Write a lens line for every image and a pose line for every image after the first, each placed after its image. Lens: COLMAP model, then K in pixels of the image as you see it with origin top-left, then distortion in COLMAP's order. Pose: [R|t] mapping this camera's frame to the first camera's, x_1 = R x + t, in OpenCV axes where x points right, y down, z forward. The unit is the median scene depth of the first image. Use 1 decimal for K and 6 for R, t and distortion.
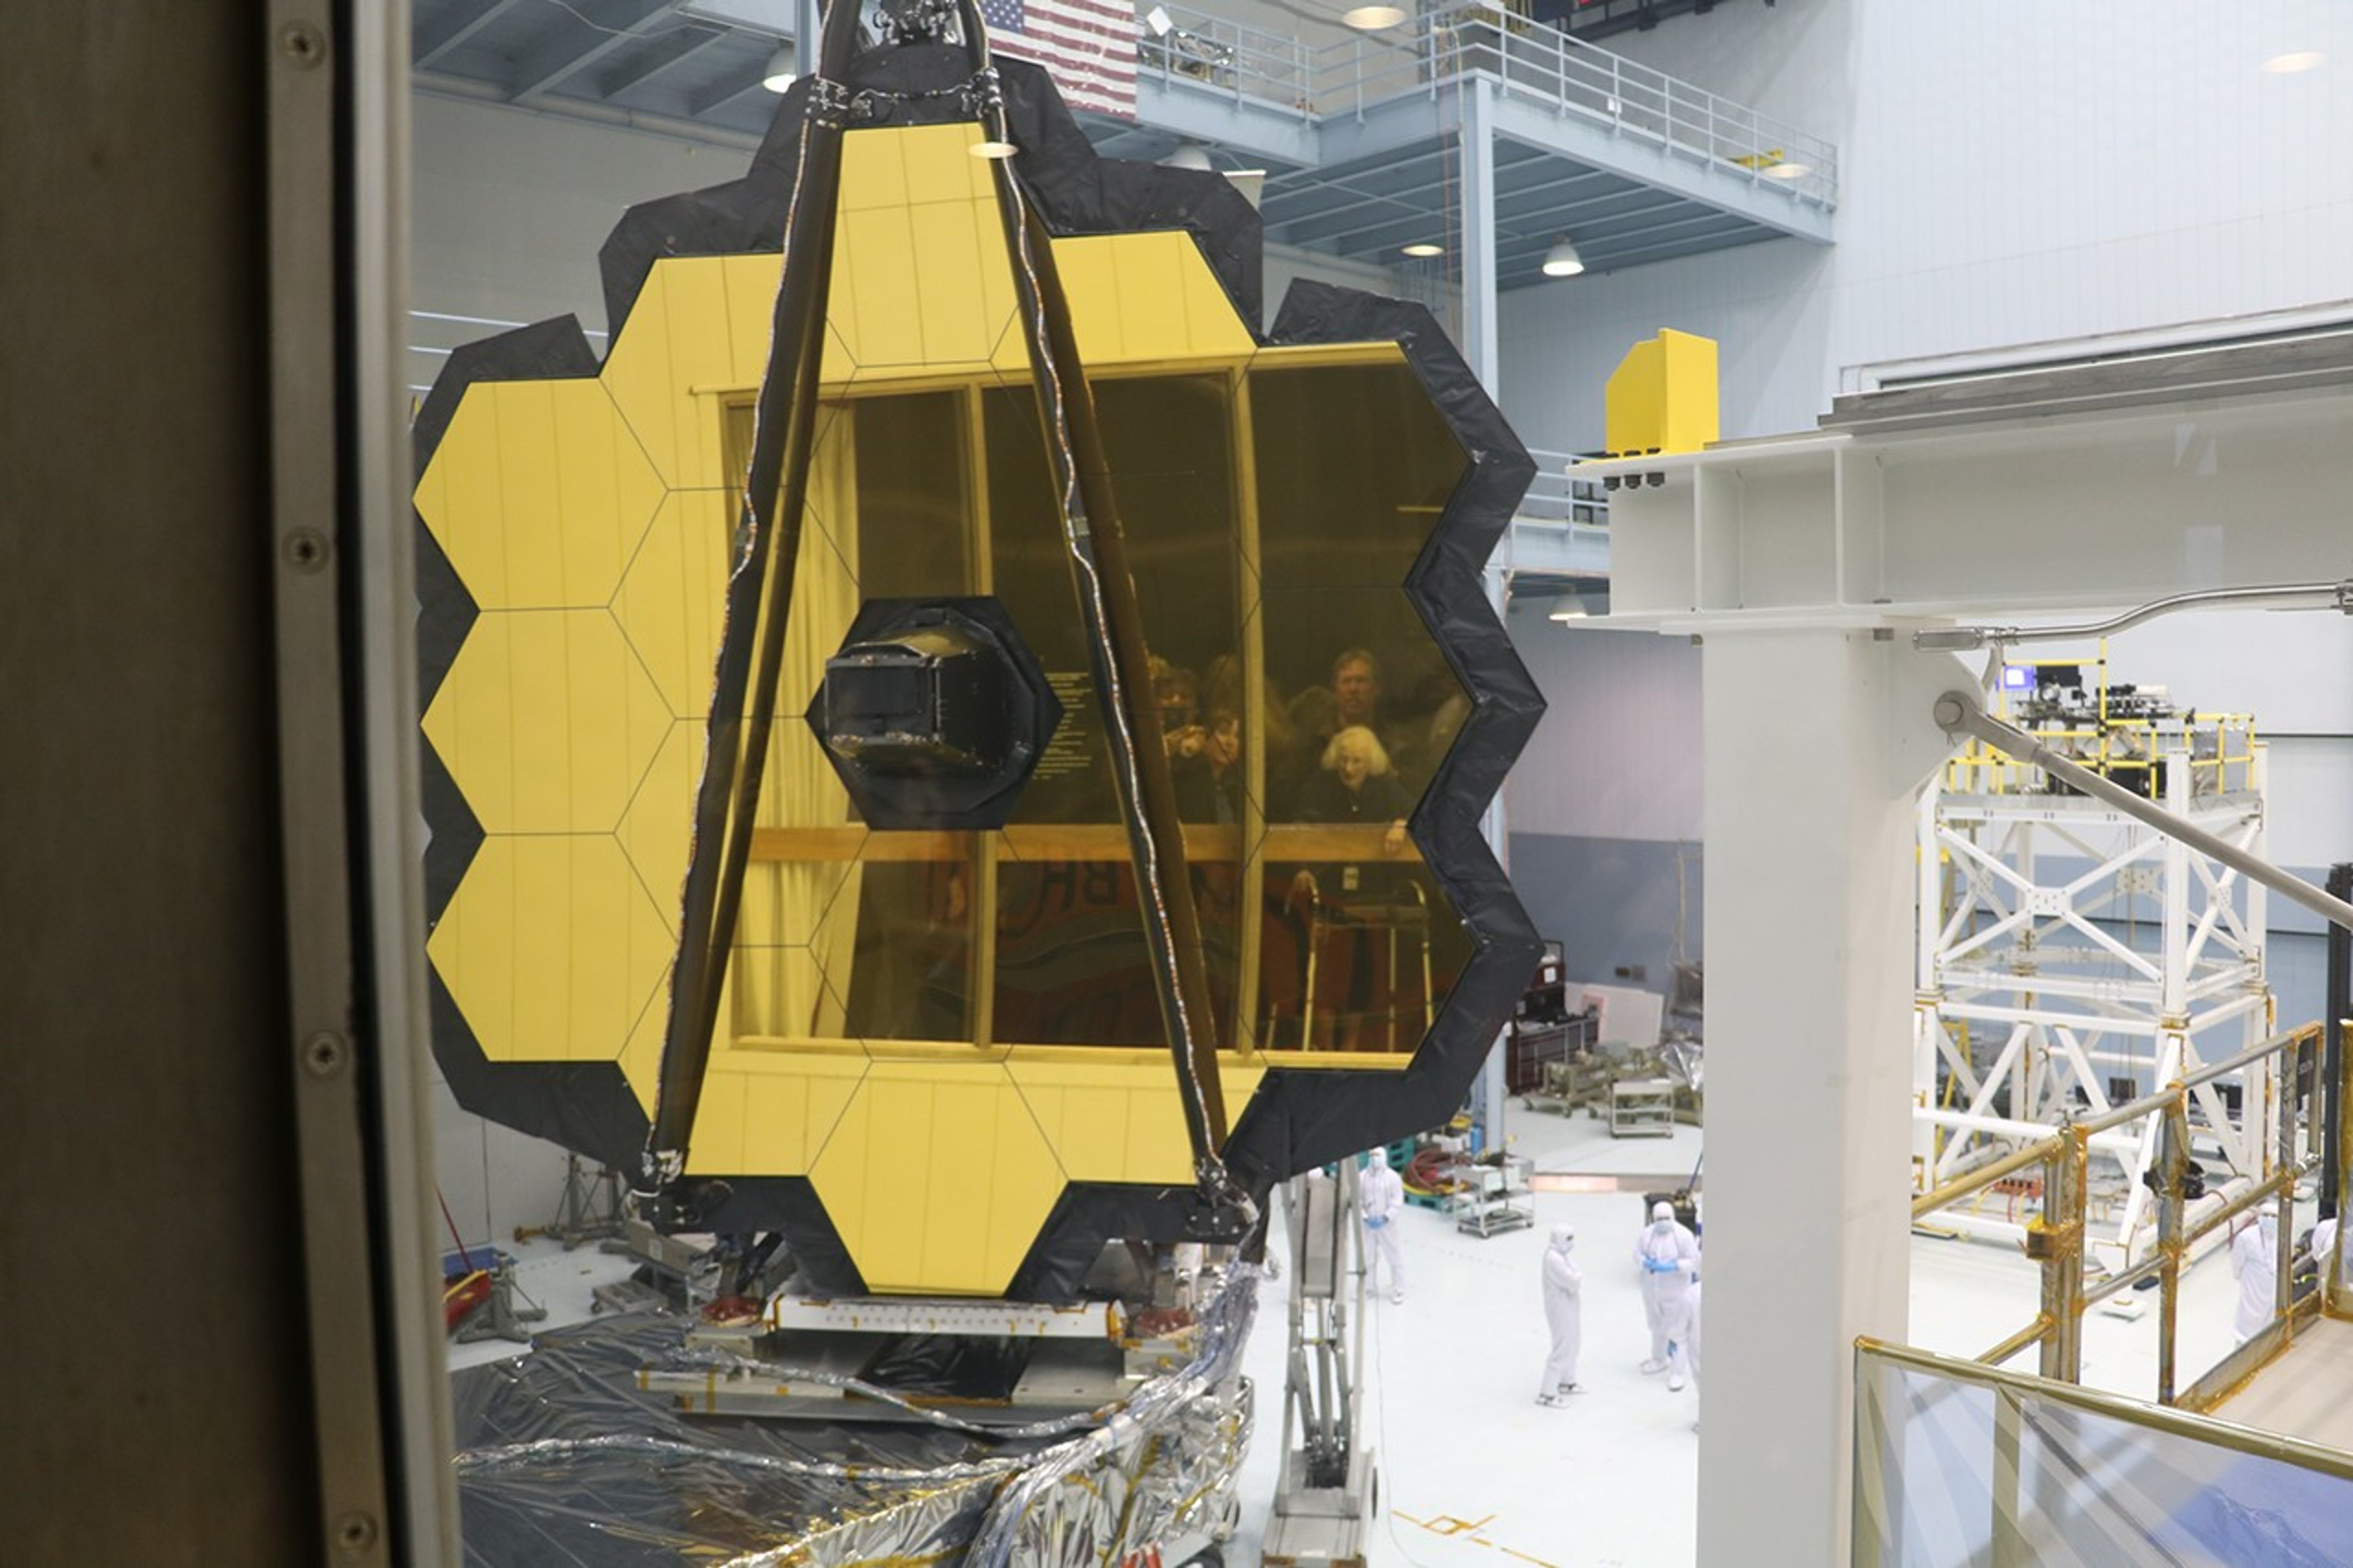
lens RADIAL K [[1939.3, 0, 1176.5], [0, 1939.3, 784.0], [0, 0, 1]] dist [-0.185278, 0.169972]
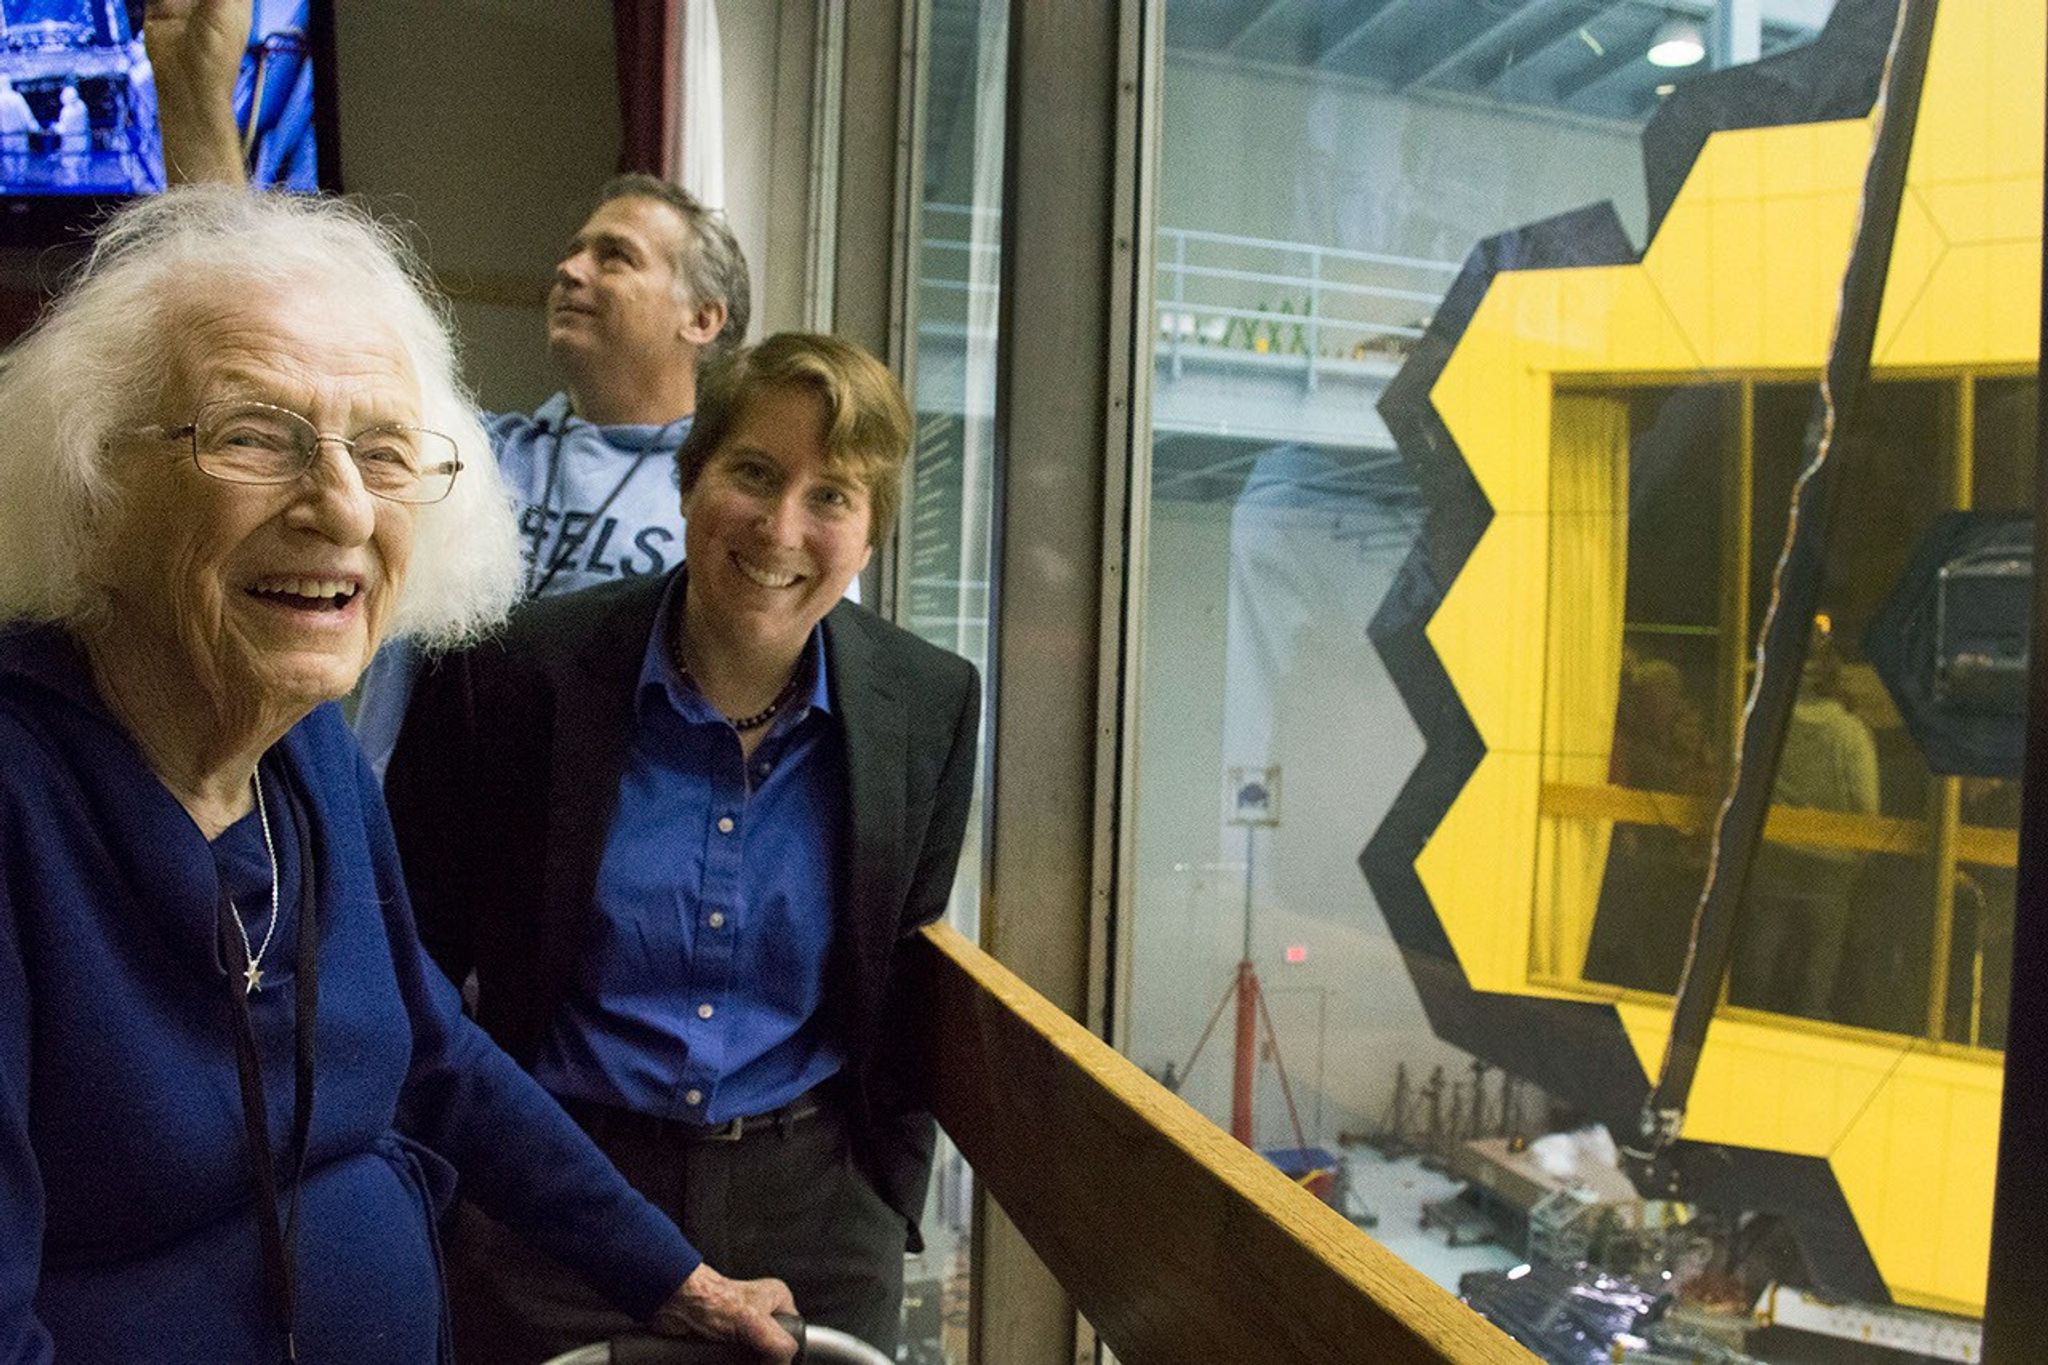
lens RADIAL K [[1681.4, 0, 1031.3], [0, 1681.4, 715.4], [0, 0, 1]] dist [-0.182461, 0.126024]
pose [[0.883921, 0.058389, -0.463977, -0.186227], [-0.067144, 0.997741, -0.002356, 0.027160], [0.462791, 0.033236, 0.885844, 0.165250]]
